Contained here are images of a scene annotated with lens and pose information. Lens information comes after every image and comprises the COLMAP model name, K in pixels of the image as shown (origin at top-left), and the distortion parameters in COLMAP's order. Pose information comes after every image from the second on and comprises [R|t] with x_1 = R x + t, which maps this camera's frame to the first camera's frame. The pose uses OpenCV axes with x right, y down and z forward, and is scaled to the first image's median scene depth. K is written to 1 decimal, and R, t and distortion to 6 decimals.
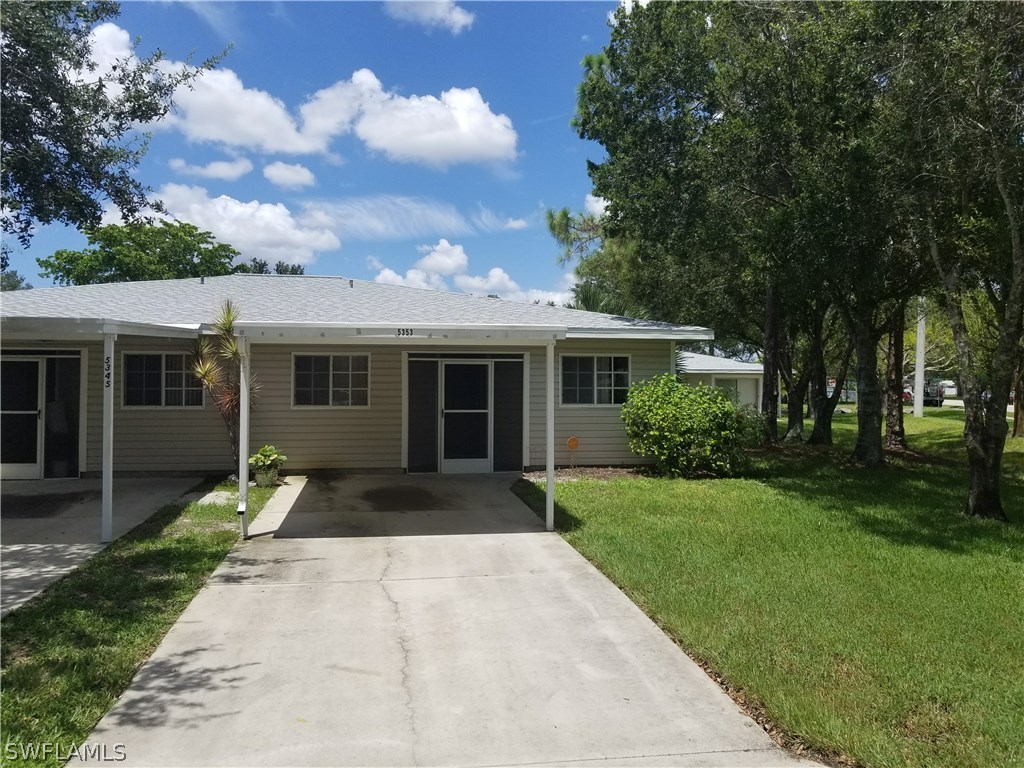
lens RADIAL K [[813.1, 0, 511.5], [0, 813.1, 381.7], [0, 0, 1]] dist [-0.017239, 0.013250]
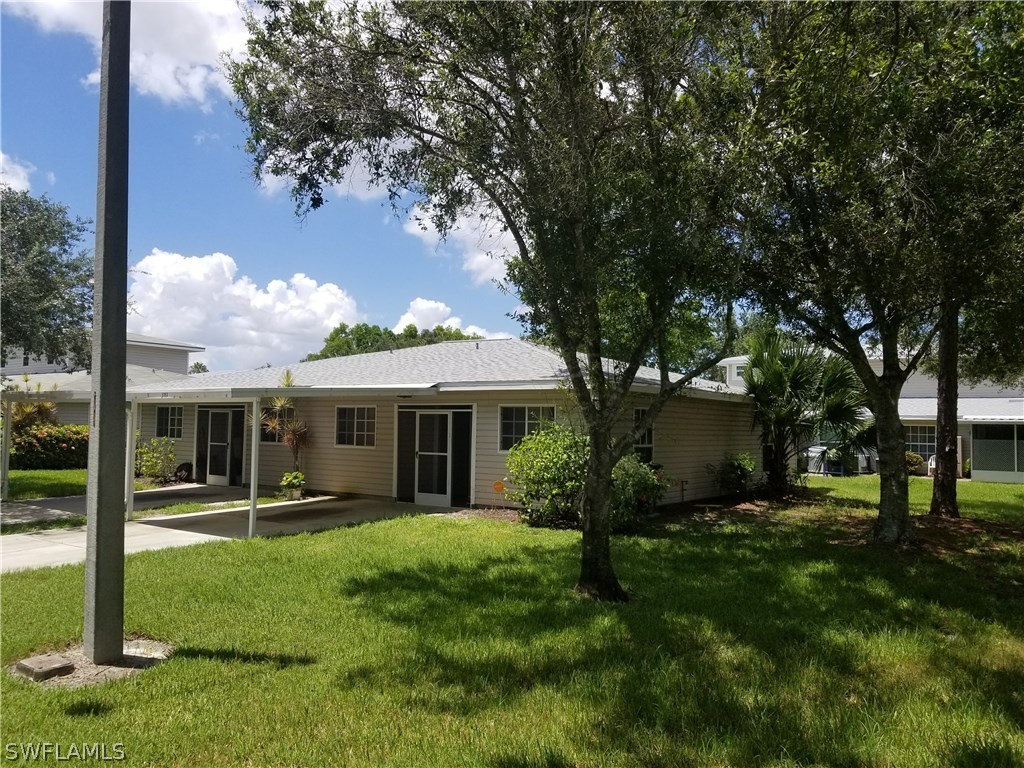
lens RADIAL K [[813.1, 0, 511.1], [0, 813.1, 385.6], [0, 0, 1]] dist [-0.017239, 0.013250]
pose [[0.699642, -0.026822, -0.713990, 0.889984], [-0.017416, 0.998358, -0.054571, -0.000276], [0.714282, 0.050615, 0.698026, 0.252097]]
